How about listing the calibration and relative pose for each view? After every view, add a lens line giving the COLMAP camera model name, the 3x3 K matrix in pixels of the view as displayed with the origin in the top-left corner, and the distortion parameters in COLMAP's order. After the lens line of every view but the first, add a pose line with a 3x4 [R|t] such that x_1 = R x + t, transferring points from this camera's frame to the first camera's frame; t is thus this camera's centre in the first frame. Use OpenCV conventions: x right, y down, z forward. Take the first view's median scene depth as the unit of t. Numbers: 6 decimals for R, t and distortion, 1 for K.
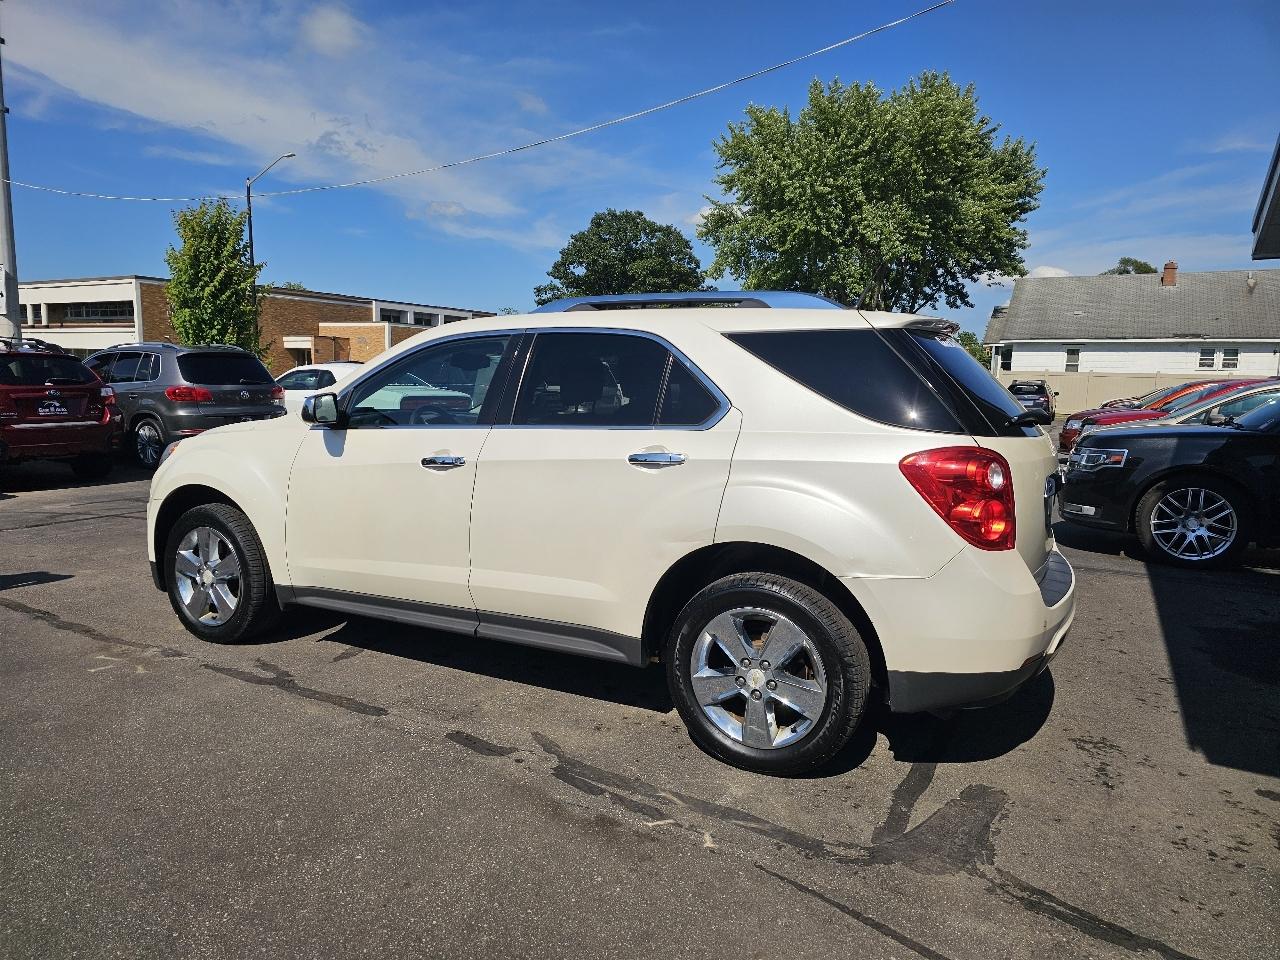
lens RADIAL K [[855.0, 0, 631.8], [0, 855.0, 481.8], [0, 0, 1]] dist [0.053137, -0.045260]
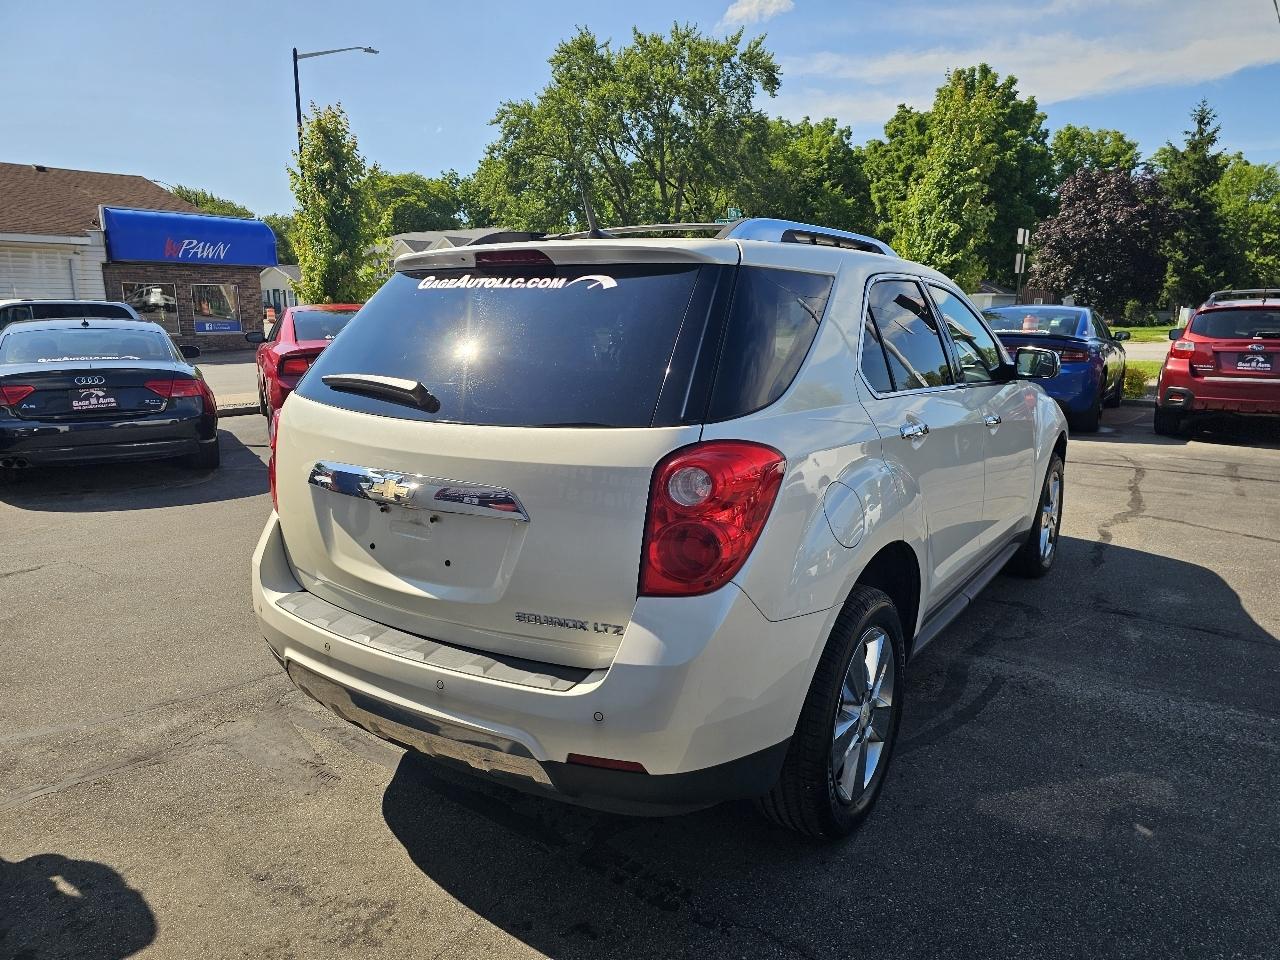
lens RADIAL K [[855.0, 0, 643.9], [0, 855.0, 492.6], [0, 0, 1]] dist [0.053137, -0.045260]
pose [[-0.106750, 0.190825, -0.975802, 0.318589], [-0.129703, 0.970352, 0.203948, -0.045294], [0.985790, 0.148335, -0.078834, 0.360190]]
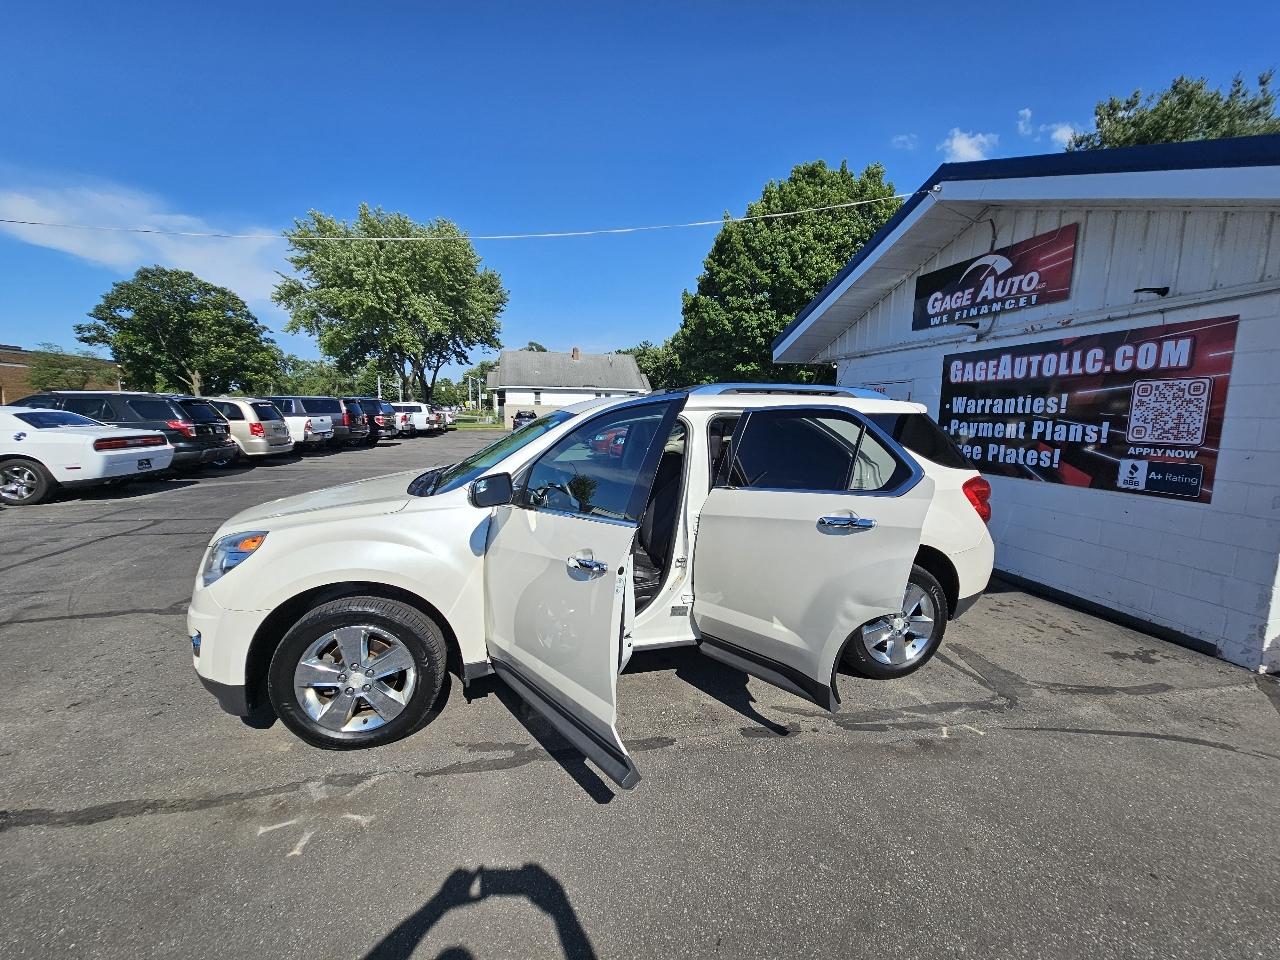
lens RADIAL K [[518.5, 0, 639.9], [0, 518.5, 484.3], [0, 0, 1]] dist [0.002865, -0.001747]
pose [[0.746959, -0.104147, 0.656662, -0.230972], [0.083545, 0.994530, 0.062700, -0.038685], [-0.659600, 0.008026, 0.751574, 0.152828]]
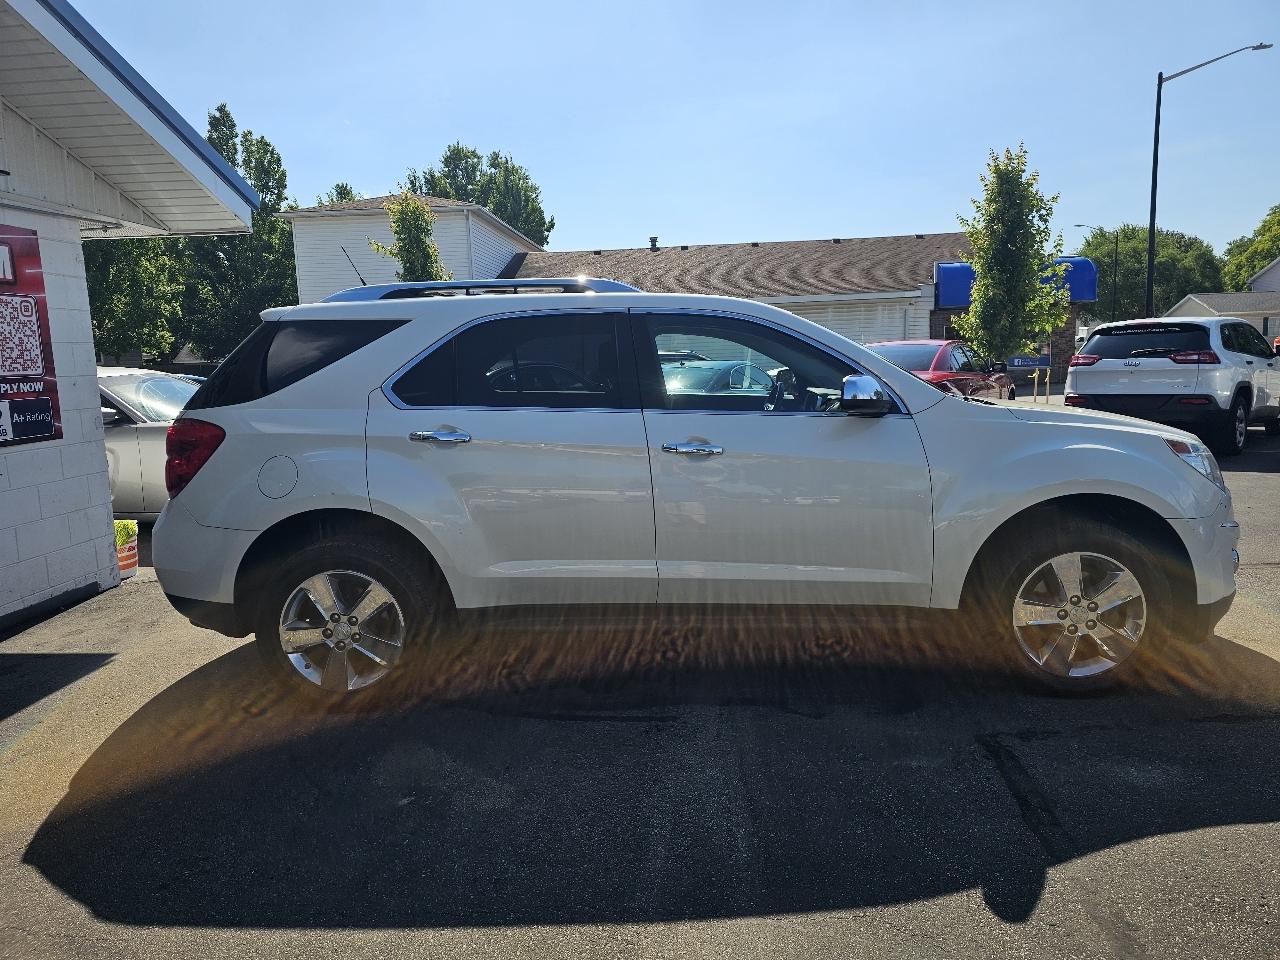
lens RADIAL K [[855.0, 0, 637.2], [0, 855.0, 471.3], [0, 0, 1]] dist [0.053137, -0.045260]
pose [[-0.899321, 0.067542, -0.432042, 0.145058], [-0.039415, 0.971458, 0.233915, -0.083436], [0.435510, 0.227393, -0.870990, 0.702426]]
